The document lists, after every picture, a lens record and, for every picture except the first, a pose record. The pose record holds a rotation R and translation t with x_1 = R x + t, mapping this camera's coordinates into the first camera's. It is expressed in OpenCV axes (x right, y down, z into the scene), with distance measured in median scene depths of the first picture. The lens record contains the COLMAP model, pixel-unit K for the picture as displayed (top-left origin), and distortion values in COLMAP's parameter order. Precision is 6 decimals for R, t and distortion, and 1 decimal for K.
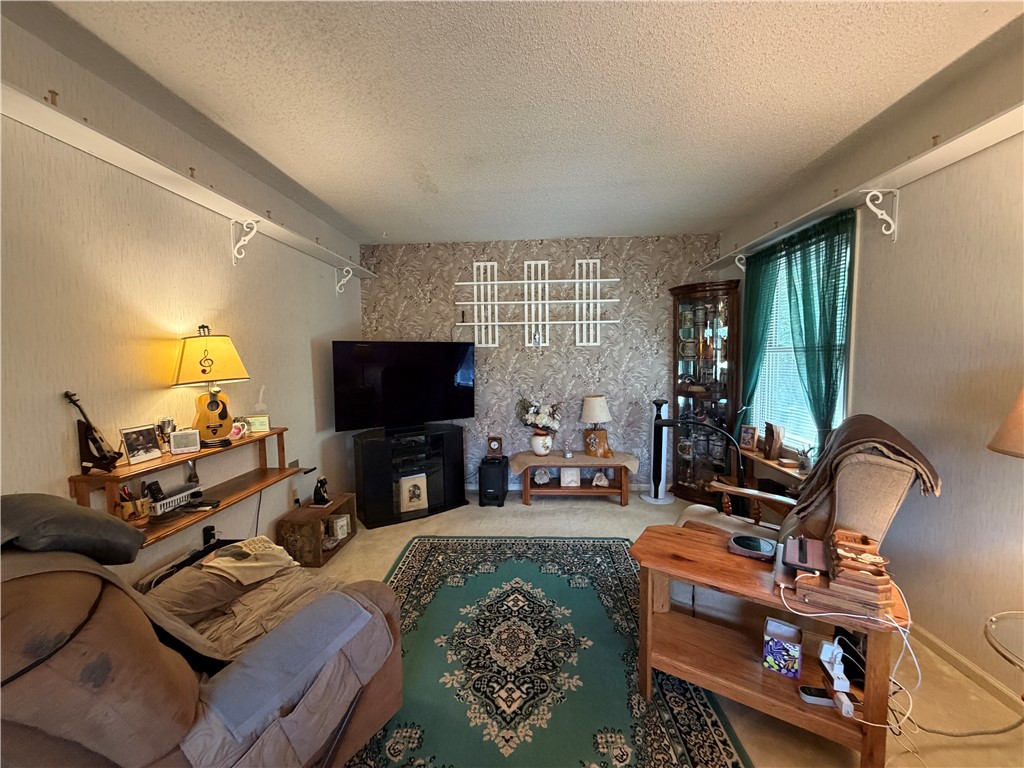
lens RADIAL K [[409.4, 0, 508.2], [0, 409.4, 383.7], [0, 0, 1]] dist [-0.001728, 0.000793]
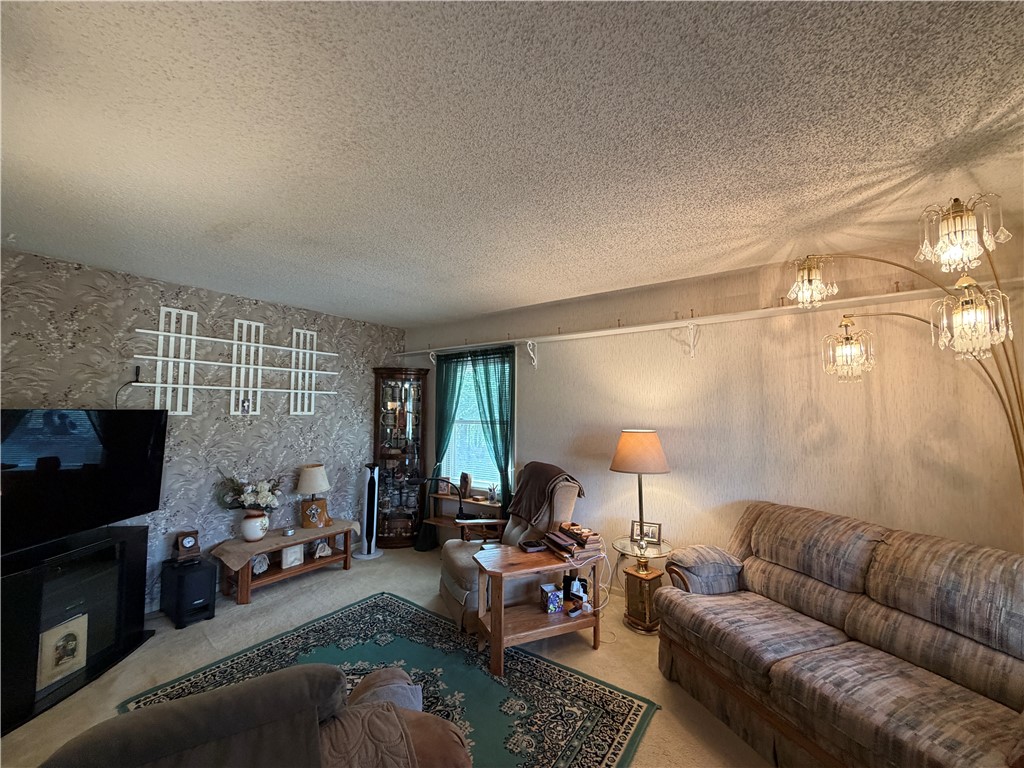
lens RADIAL K [[409.4, 0, 510.5], [0, 409.4, 385.5], [0, 0, 1]] dist [-0.001728, 0.000793]
pose [[0.539085, 0.068338, 0.839475, -0.393125], [0.043834, 0.993076, -0.108991, -0.035488], [-0.841110, 0.095553, 0.532356, 0.044640]]
